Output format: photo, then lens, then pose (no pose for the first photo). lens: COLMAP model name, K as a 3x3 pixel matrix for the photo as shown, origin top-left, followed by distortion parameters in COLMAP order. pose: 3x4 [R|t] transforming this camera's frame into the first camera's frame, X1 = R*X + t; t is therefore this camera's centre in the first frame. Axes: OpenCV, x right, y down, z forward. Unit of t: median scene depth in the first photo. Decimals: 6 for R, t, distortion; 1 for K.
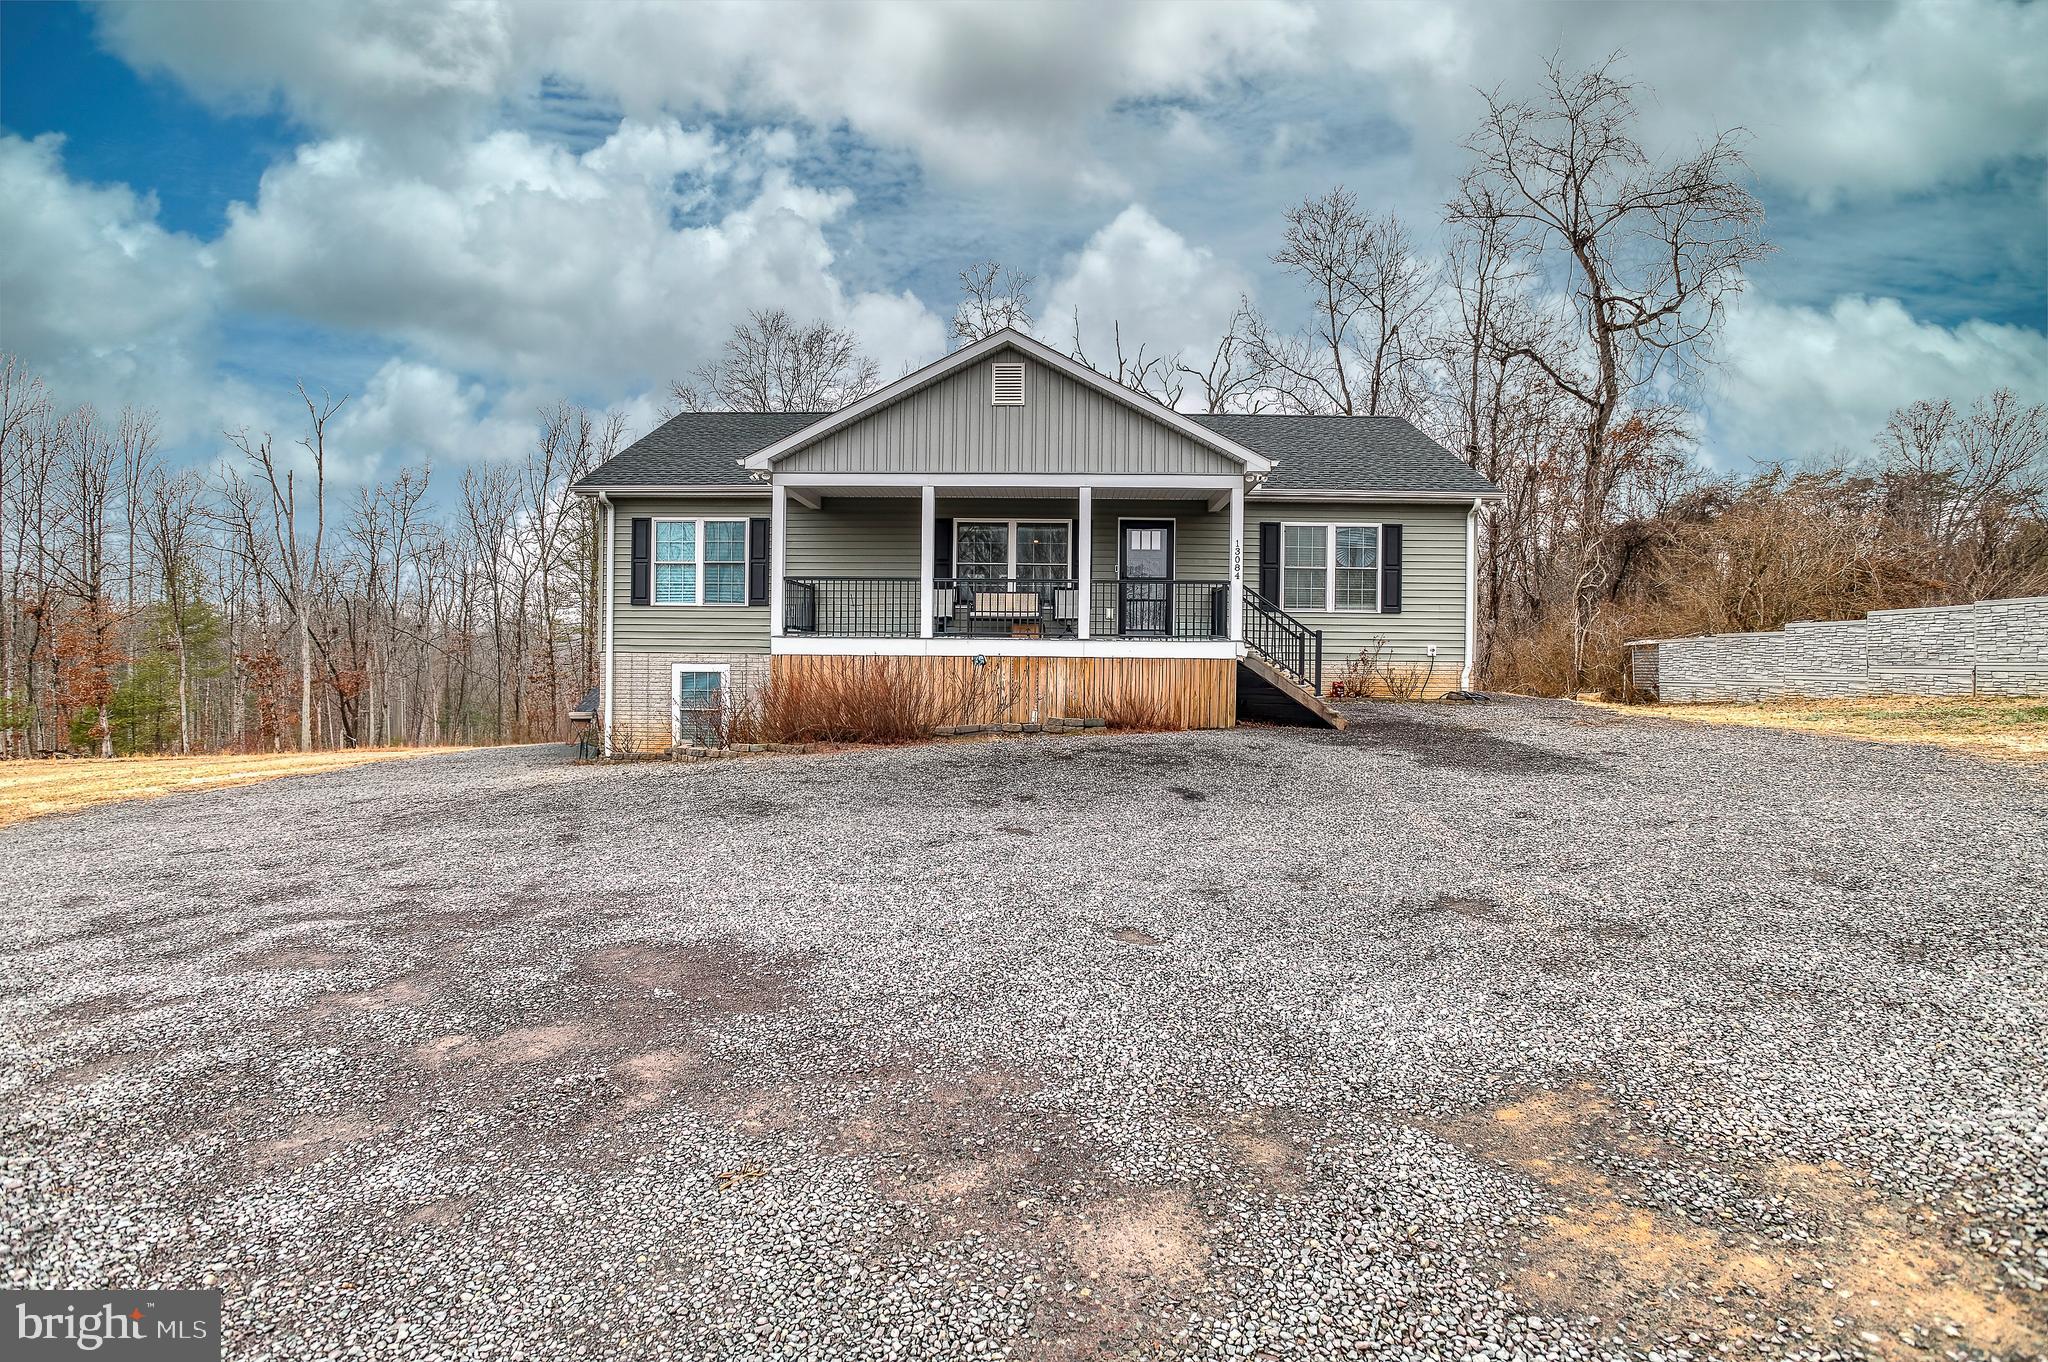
lens RADIAL K [[981.0, 0, 1009.3], [0, 981.0, 672.6], [0, 0, 1]] dist [-0.039227, 0.014337]
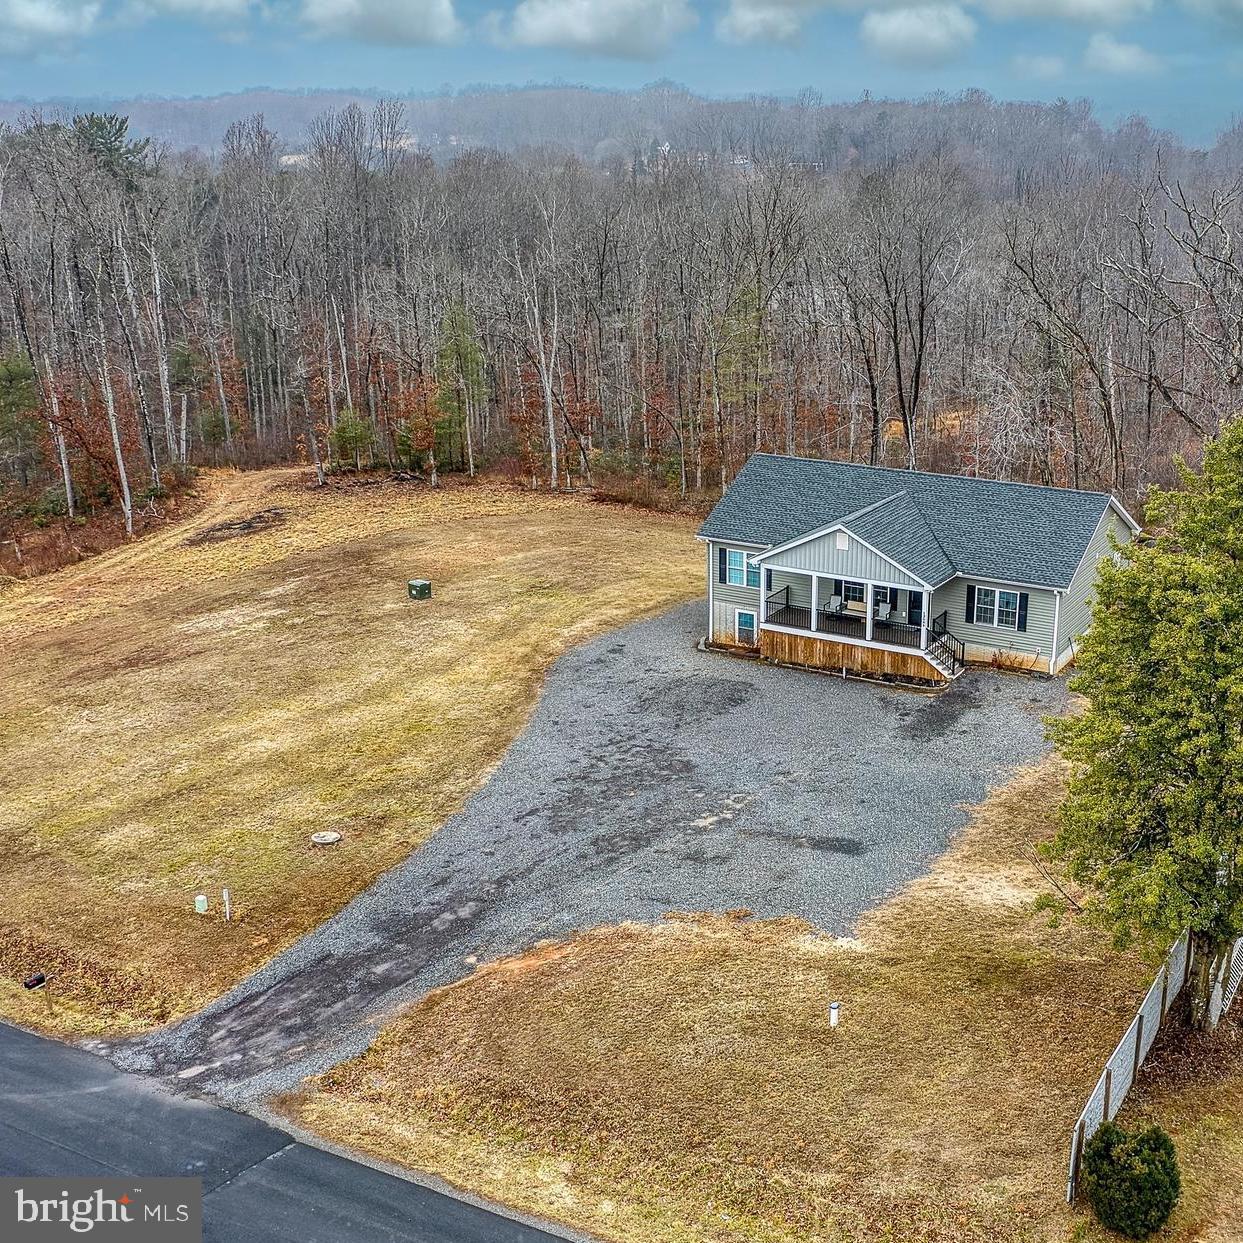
lens RADIAL K [[1586.9, 0, 624.2], [0, 1586.9, 624.2], [0, 0, 1]] dist [-0.049235, 0.000000]
pose [[0.861825, 0.132322, -0.489642, 1.376702], [0.021934, 0.954744, 0.296618, -1.168553], [0.506732, -0.266372, 0.819920, -2.421042]]
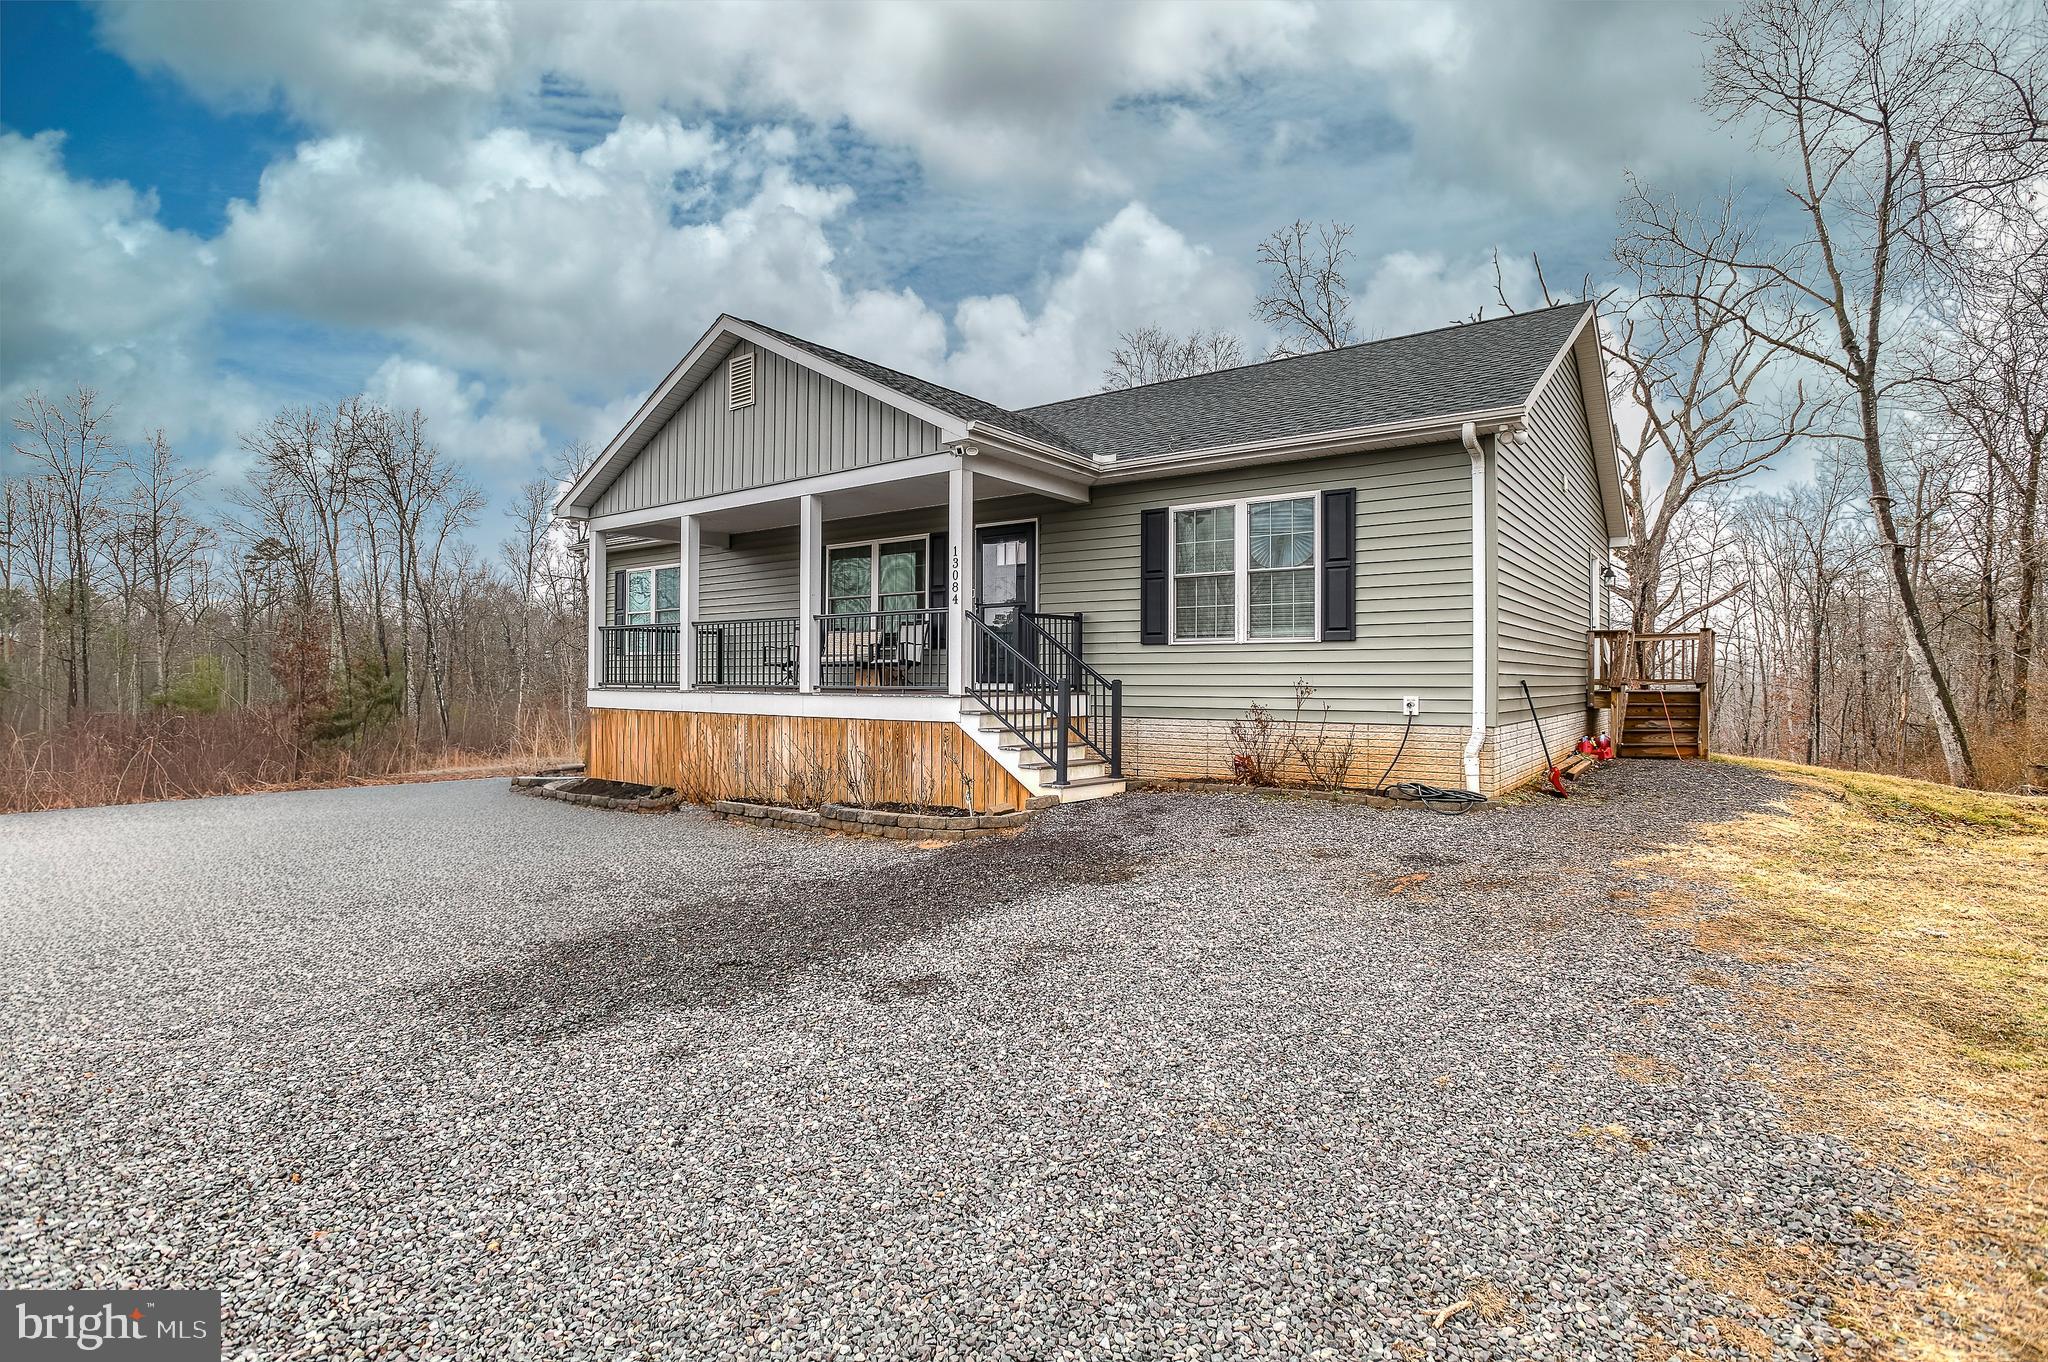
lens RADIAL K [[981.0, 0, 1022.4], [0, 981.0, 678.2], [0, 0, 1]] dist [-0.039227, 0.014337]
pose [[0.817493, -0.009793, -0.575855, 0.573974], [-0.001755, 0.999808, -0.019495, -0.026723], [0.575935, 0.016948, 0.817320, 0.411694]]
